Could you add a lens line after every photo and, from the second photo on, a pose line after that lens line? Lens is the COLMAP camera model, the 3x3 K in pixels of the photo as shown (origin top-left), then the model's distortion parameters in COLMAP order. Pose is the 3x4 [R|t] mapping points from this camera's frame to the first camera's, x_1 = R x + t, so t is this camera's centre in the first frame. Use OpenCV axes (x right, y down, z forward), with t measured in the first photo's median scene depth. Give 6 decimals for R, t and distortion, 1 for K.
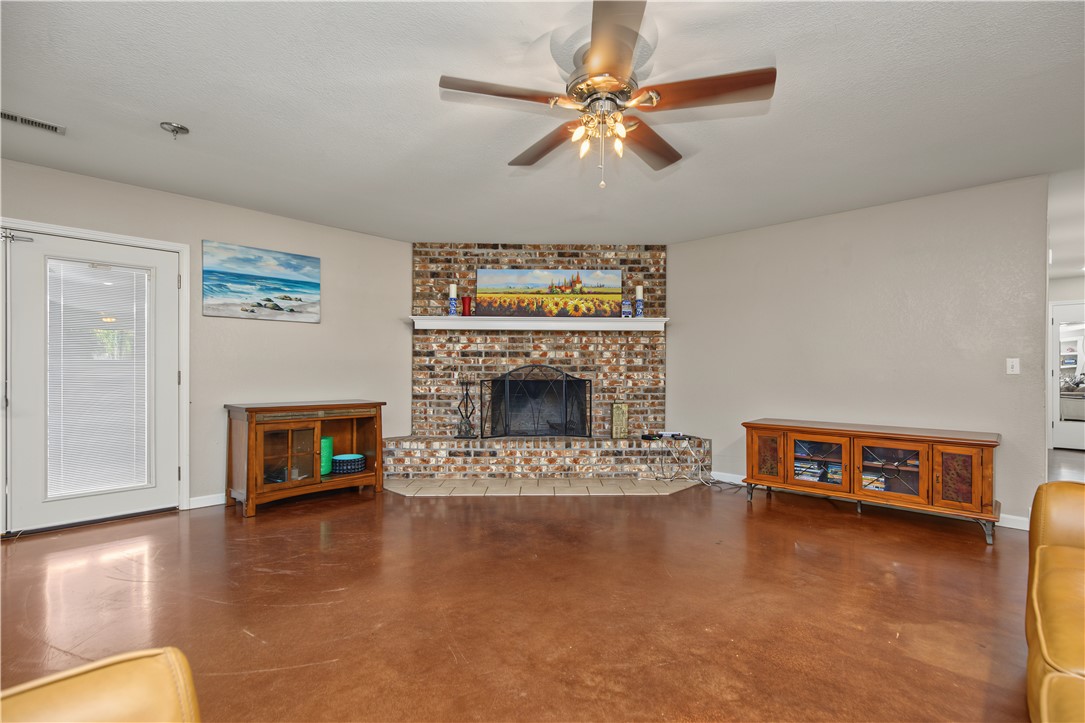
lens RADIAL K [[496.5, 0, 551.0], [0, 496.5, 368.6], [0, 0, 1]] dist [0.002189, 0.000053]
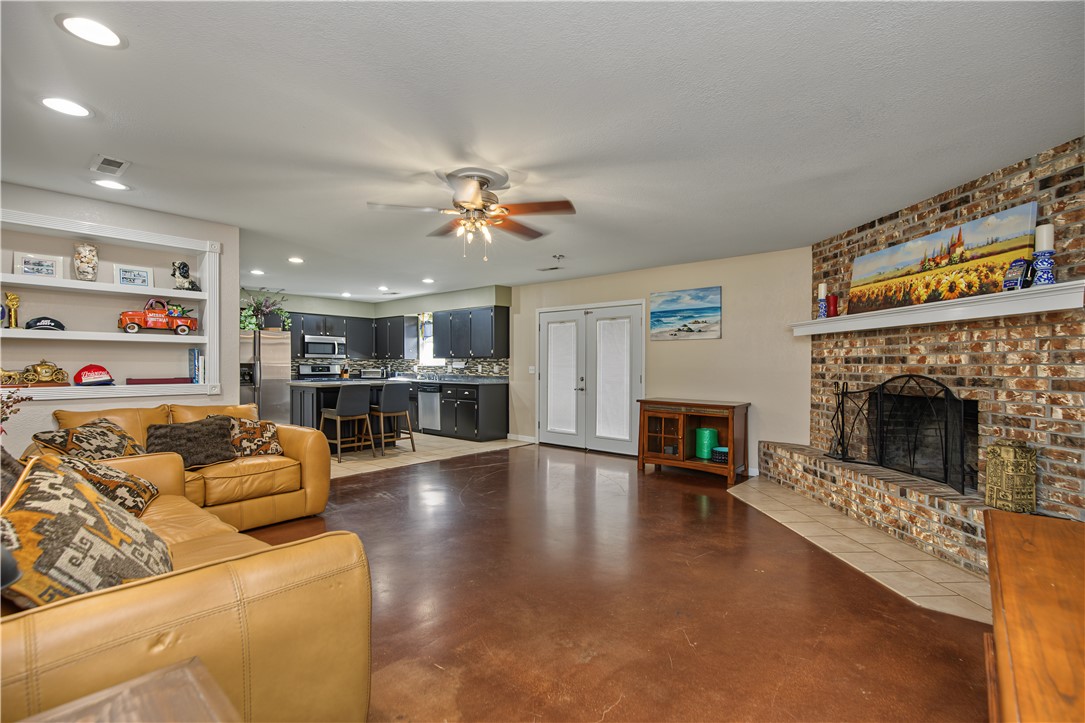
lens RADIAL K [[492.8, 0, 543.1], [0, 492.8, 364.3], [0, 0, 1]] dist [-0.002326, -0.000682]
pose [[0.032445, -0.003834, -0.999466, 0.655924], [-0.003774, 0.999985, -0.003958, -0.017615], [0.999466, 0.003901, 0.032430, 0.450151]]
